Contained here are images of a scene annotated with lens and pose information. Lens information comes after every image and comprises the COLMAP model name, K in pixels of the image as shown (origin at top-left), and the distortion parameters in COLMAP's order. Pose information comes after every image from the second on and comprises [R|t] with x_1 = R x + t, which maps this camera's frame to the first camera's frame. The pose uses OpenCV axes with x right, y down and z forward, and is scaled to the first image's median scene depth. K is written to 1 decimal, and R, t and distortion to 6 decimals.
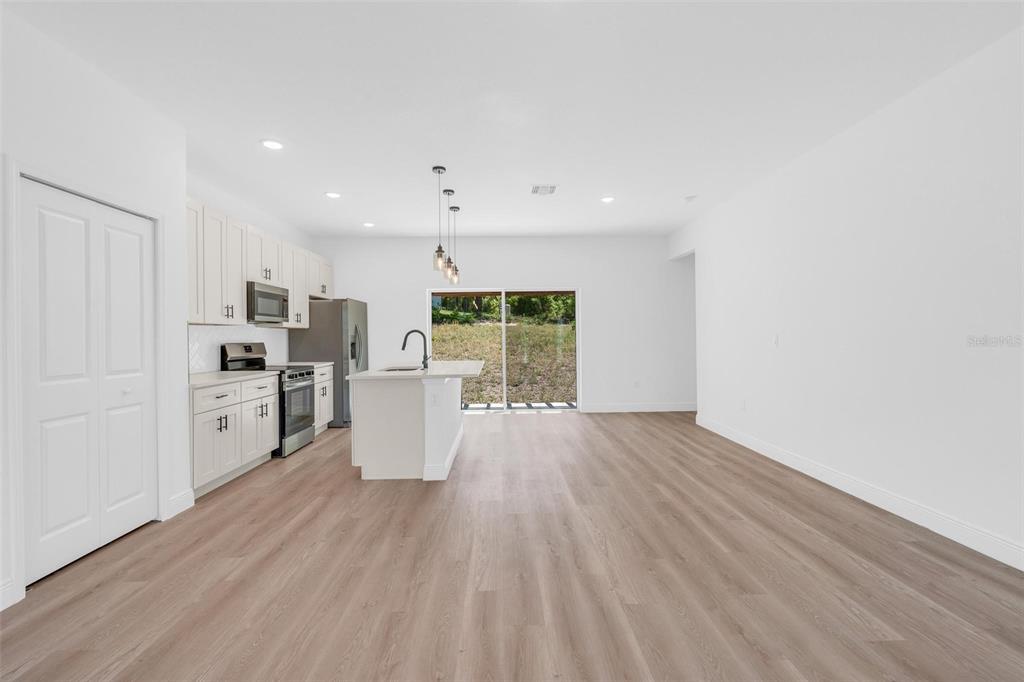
lens RADIAL K [[461.8, 0, 510.8], [0, 461.8, 334.7], [0, 0, 1]] dist [-0.008994, 0.002924]
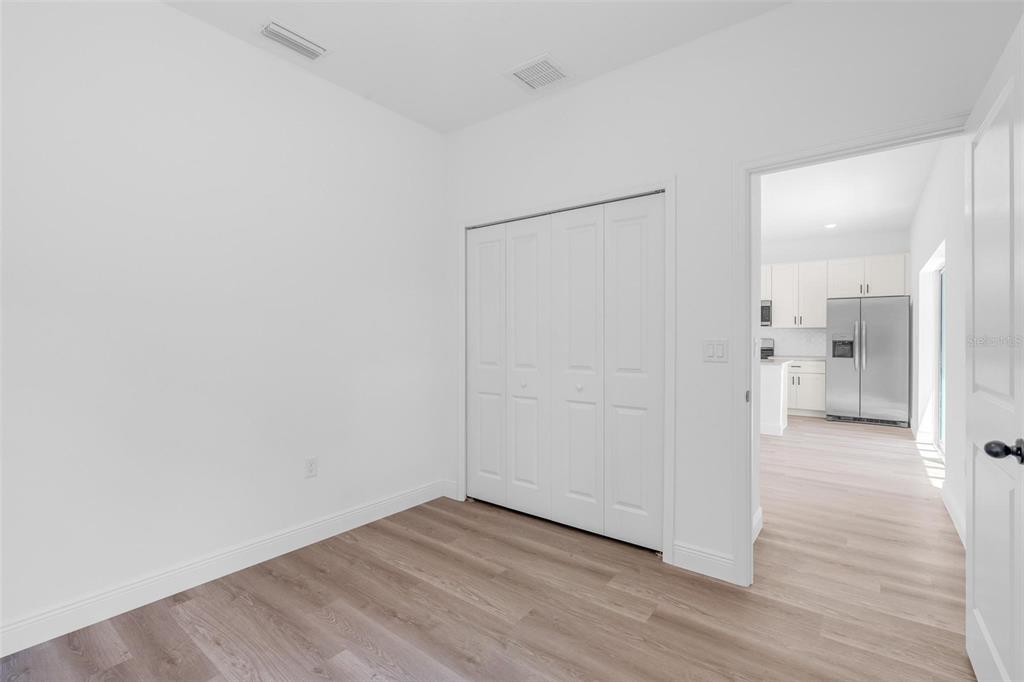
lens RADIAL K [[461.8, 0, 513.3], [0, 461.8, 342.1], [0, 0, 1]] dist [-0.008994, 0.002924]
pose [[-0.632732, 0.028296, -0.773854, 1.511952], [0.014529, 0.999590, 0.024671, -0.028293], [0.774234, 0.004366, -0.632884, 1.800676]]
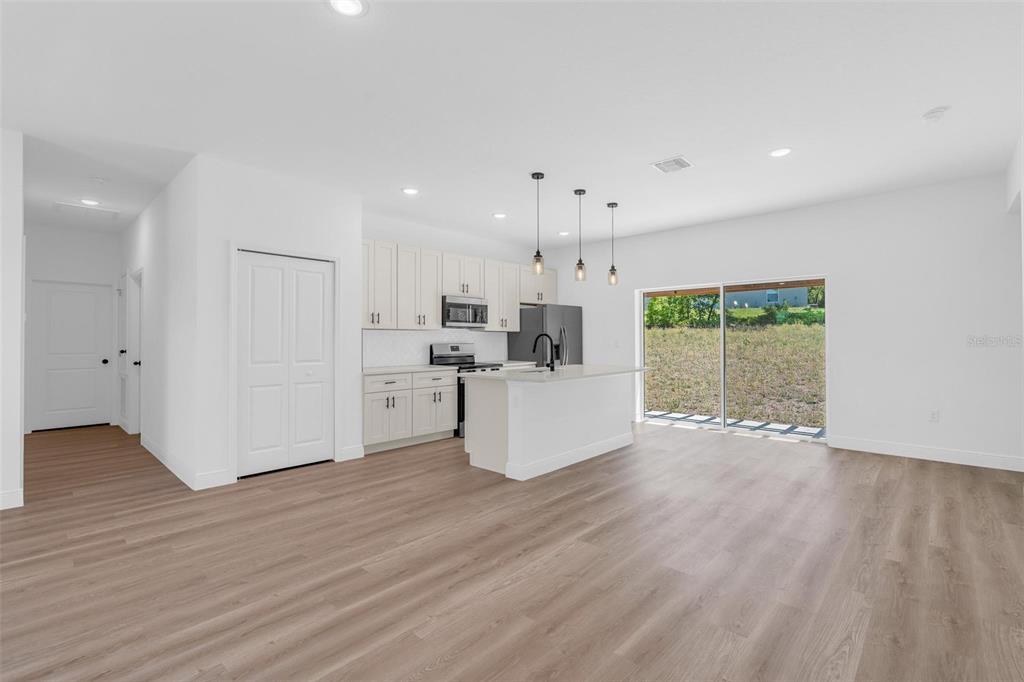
lens RADIAL K [[461.8, 0, 510.4], [0, 461.8, 334.9], [0, 0, 1]] dist [-0.008994, 0.002924]
pose [[0.715399, 0.001363, -0.698714, 0.562381], [-0.002946, 0.999995, -0.001066, -0.006809], [0.698710, 0.002821, 0.715400, 0.257445]]
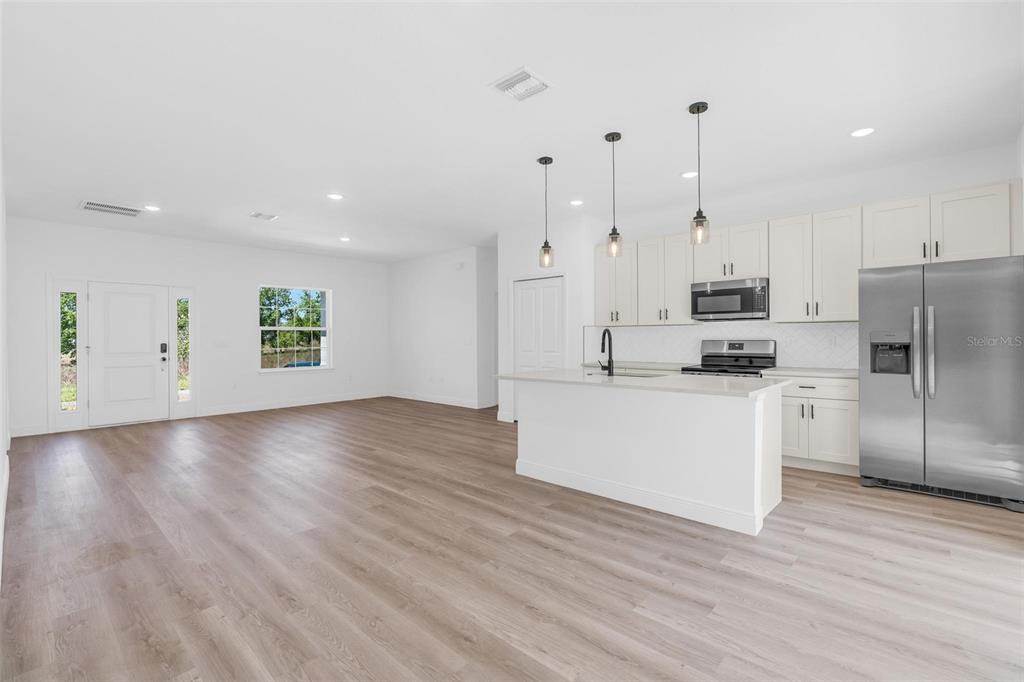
lens RADIAL K [[461.8, 0, 511.4], [0, 461.8, 337.7], [0, 0, 1]] dist [-0.008994, 0.002924]
pose [[-0.696980, 0.016990, -0.716889, 0.630621], [0.016644, 0.999833, 0.007513, -0.004147], [0.716897, -0.006696, -0.697147, 1.767458]]
